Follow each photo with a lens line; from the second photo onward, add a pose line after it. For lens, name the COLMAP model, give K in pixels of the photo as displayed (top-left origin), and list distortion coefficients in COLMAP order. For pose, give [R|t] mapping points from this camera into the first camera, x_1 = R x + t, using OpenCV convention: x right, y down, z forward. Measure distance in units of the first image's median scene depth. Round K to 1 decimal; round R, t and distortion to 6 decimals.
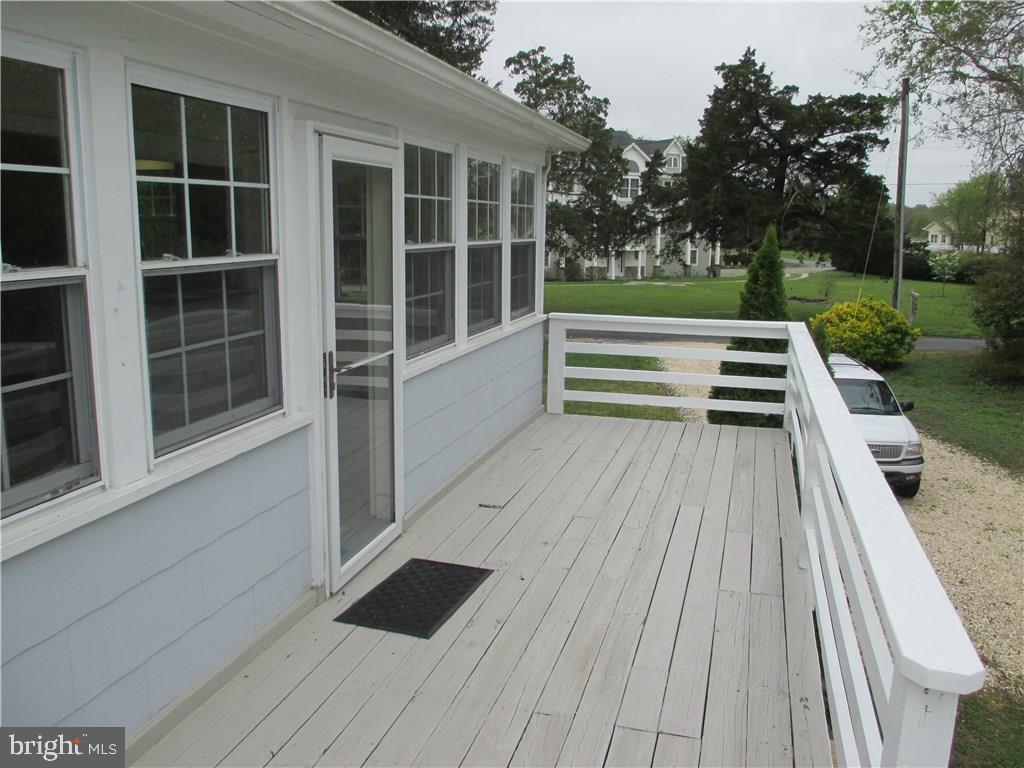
lens RADIAL K [[851.3, 0, 514.6], [0, 851.3, 377.7], [0, 0, 1]] dist [-0.032130, -0.011560]
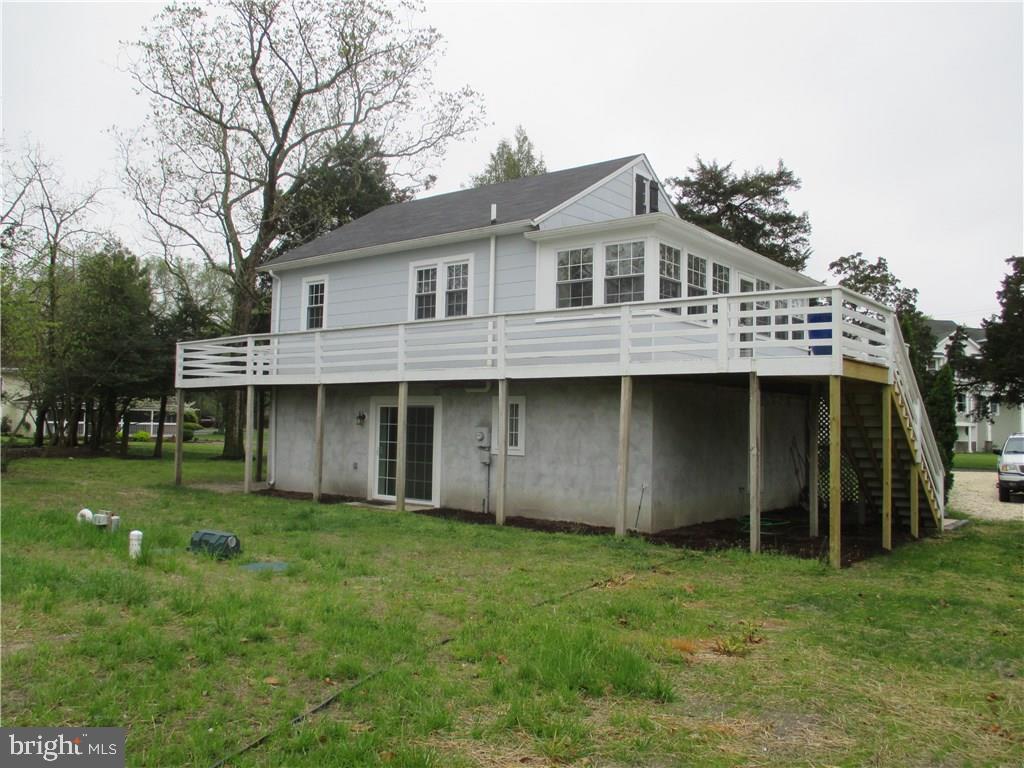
lens RADIAL K [[851.3, 0, 514.6], [0, 851.3, 377.7], [0, 0, 1]] dist [-0.032130, -0.011560]
pose [[0.924868, -0.010272, -0.380150, 0.034501], [-0.080417, 0.971746, -0.221905, 0.119839], [0.371689, 0.235803, 0.897911, -0.300225]]
